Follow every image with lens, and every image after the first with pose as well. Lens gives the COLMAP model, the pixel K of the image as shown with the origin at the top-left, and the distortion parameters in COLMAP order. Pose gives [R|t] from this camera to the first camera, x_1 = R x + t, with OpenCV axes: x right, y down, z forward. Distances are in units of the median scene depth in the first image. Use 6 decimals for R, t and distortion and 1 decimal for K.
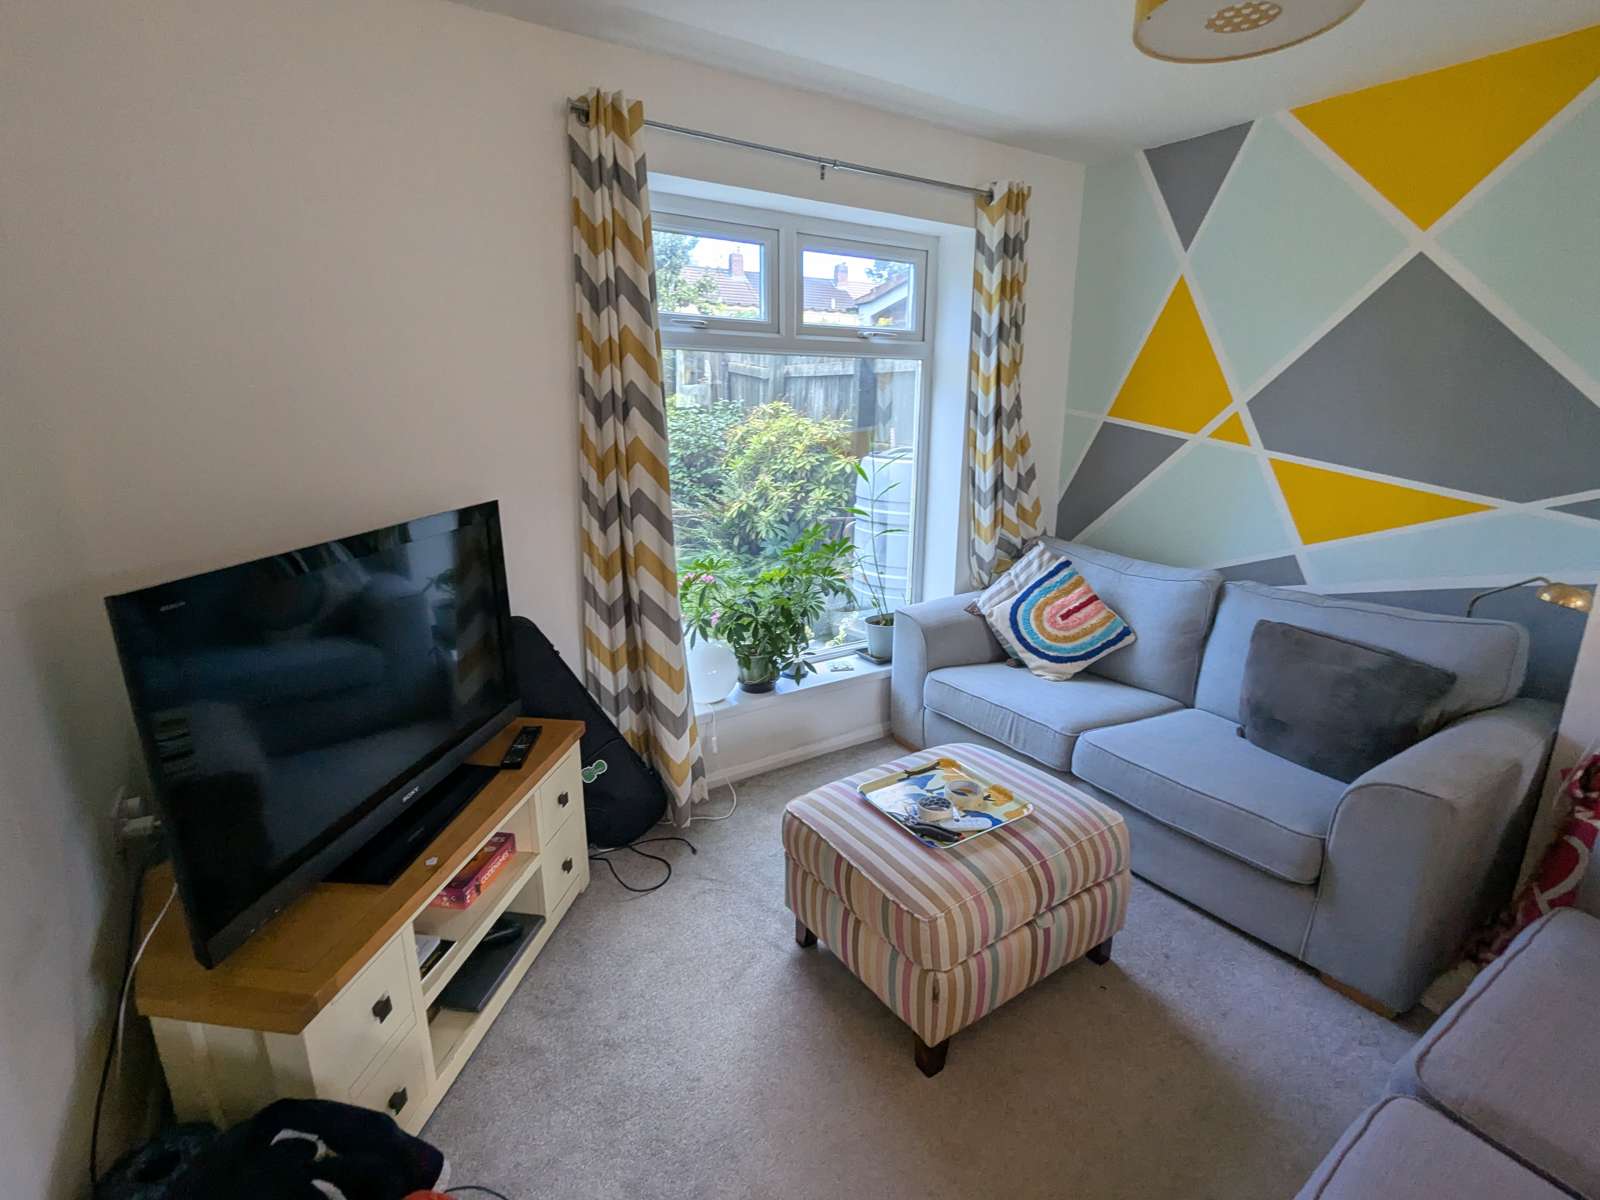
lens RADIAL K [[757.7, 0, 805.2], [0, 757.7, 607.1], [0, 0, 1]] dist [0.000098, -0.000430]
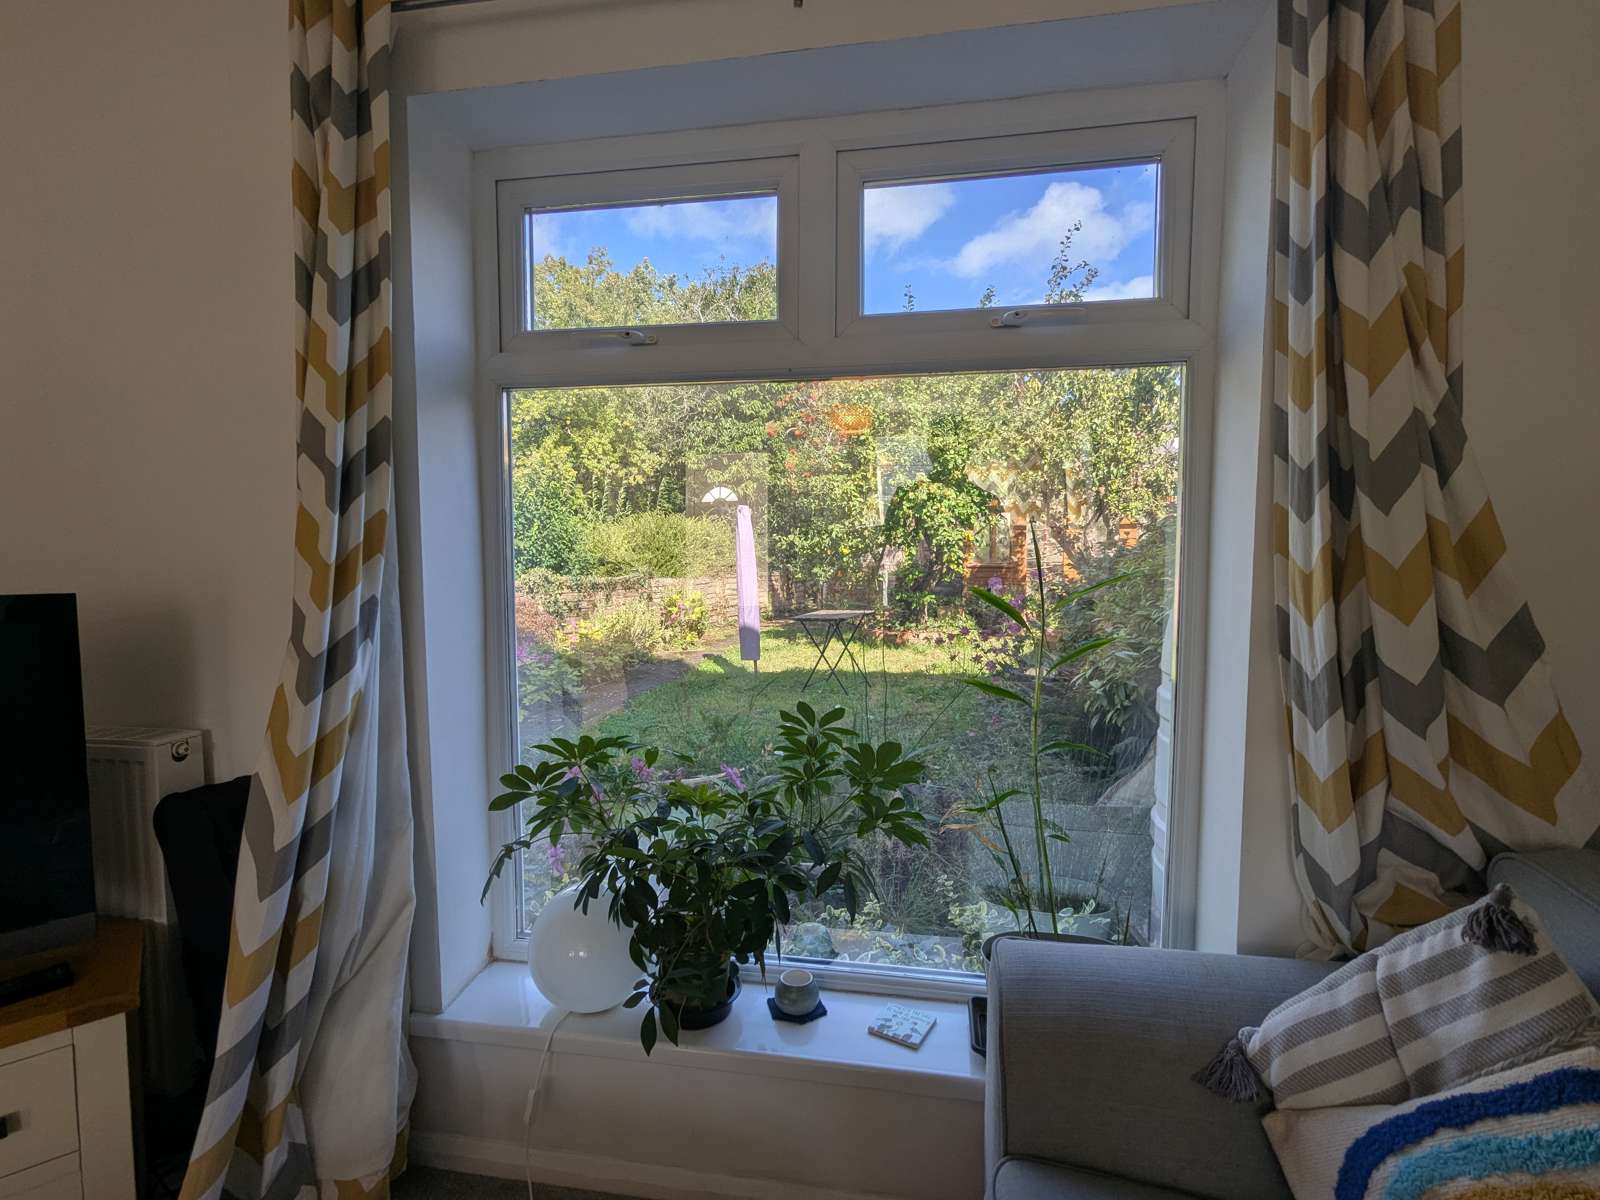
lens RADIAL K [[757.7, 0, 789.2], [0, 757.7, 604.7], [0, 0, 1]] dist [0.000098, -0.000430]
pose [[0.723464, 0.037069, -0.689367, 0.377180], [-0.175538, 0.975616, -0.131759, -0.121534], [0.667673, 0.216333, 0.712329, 0.730205]]
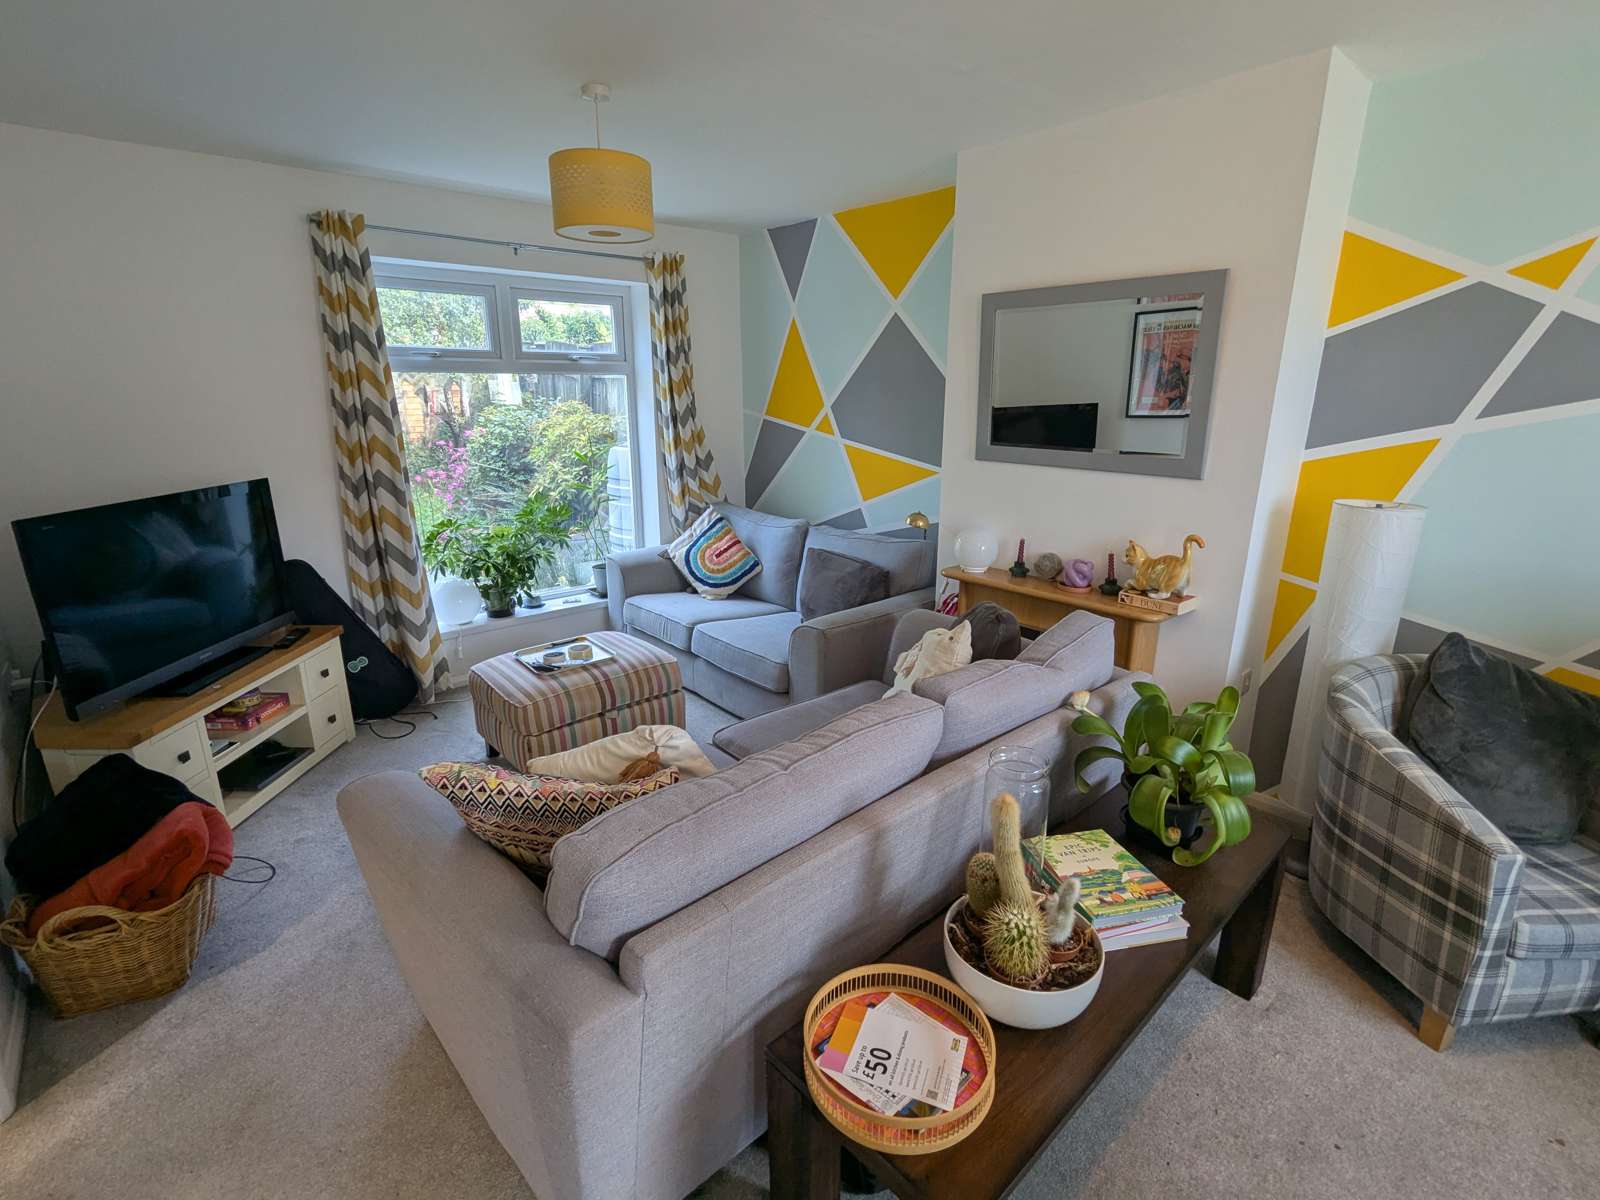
lens RADIAL K [[757.7, 0, 803.9], [0, 757.7, 601.6], [0, 0, 1]] dist [0.000098, -0.000430]
pose [[0.991765, -0.038146, 0.122262, 0.371613], [0.037371, 0.999264, 0.008621, 0.107264], [-0.122501, -0.003981, 0.992460, -0.514928]]
